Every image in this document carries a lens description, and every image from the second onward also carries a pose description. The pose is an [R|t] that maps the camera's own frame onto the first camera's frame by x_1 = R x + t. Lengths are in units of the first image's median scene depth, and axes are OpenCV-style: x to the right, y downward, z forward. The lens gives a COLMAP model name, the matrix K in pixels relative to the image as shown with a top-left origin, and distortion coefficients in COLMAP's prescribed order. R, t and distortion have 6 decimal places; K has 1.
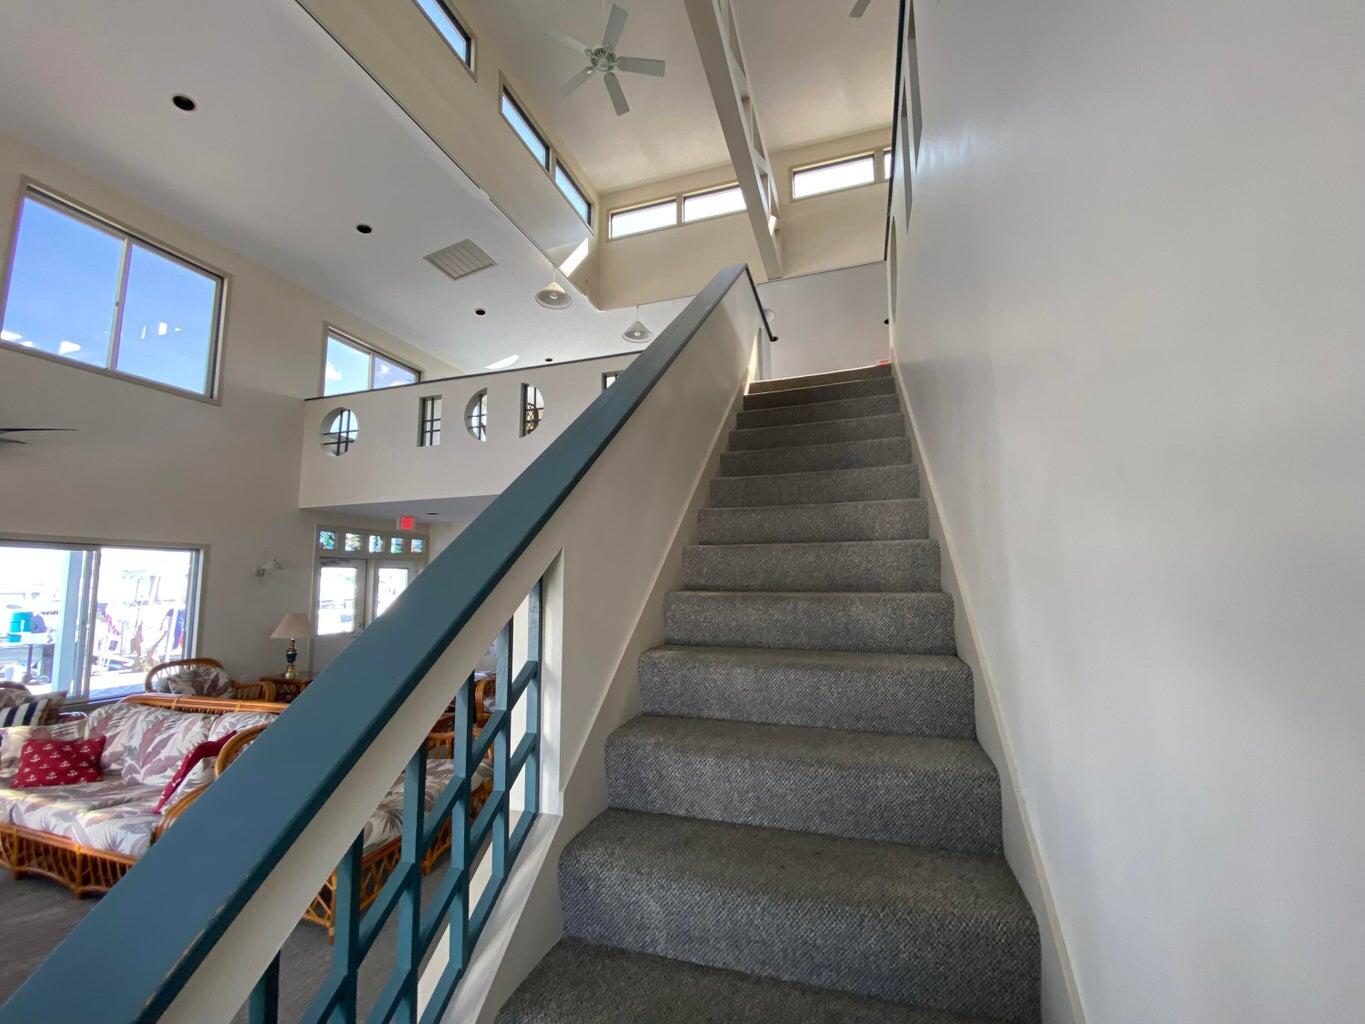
lens RADIAL K [[544.0, 0, 685.2], [0, 544.0, 524.9], [0, 0, 1]] dist [-0.026375, -0.000074]
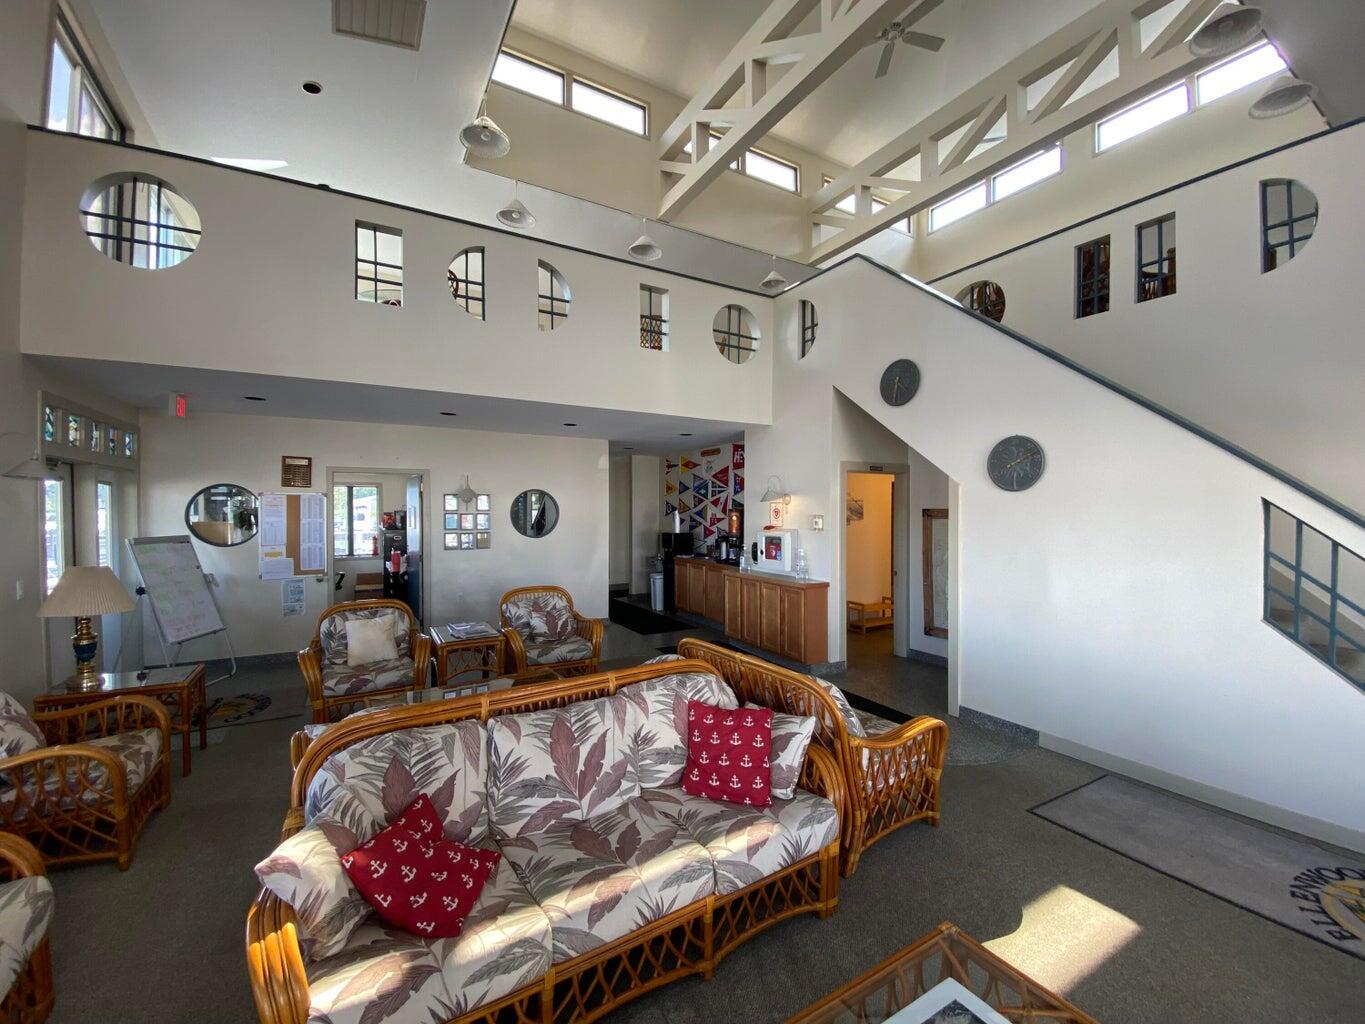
lens RADIAL K [[558.1, 0, 682.5], [0, 558.1, 512.0], [0, 0, 1]] dist [0.000140, -0.000065]
pose [[0.670967, 0.002917, 0.741481, -0.605081], [-0.078825, 0.994606, 0.067415, 0.023783], [-0.737285, -0.103680, 0.667578, 0.201470]]
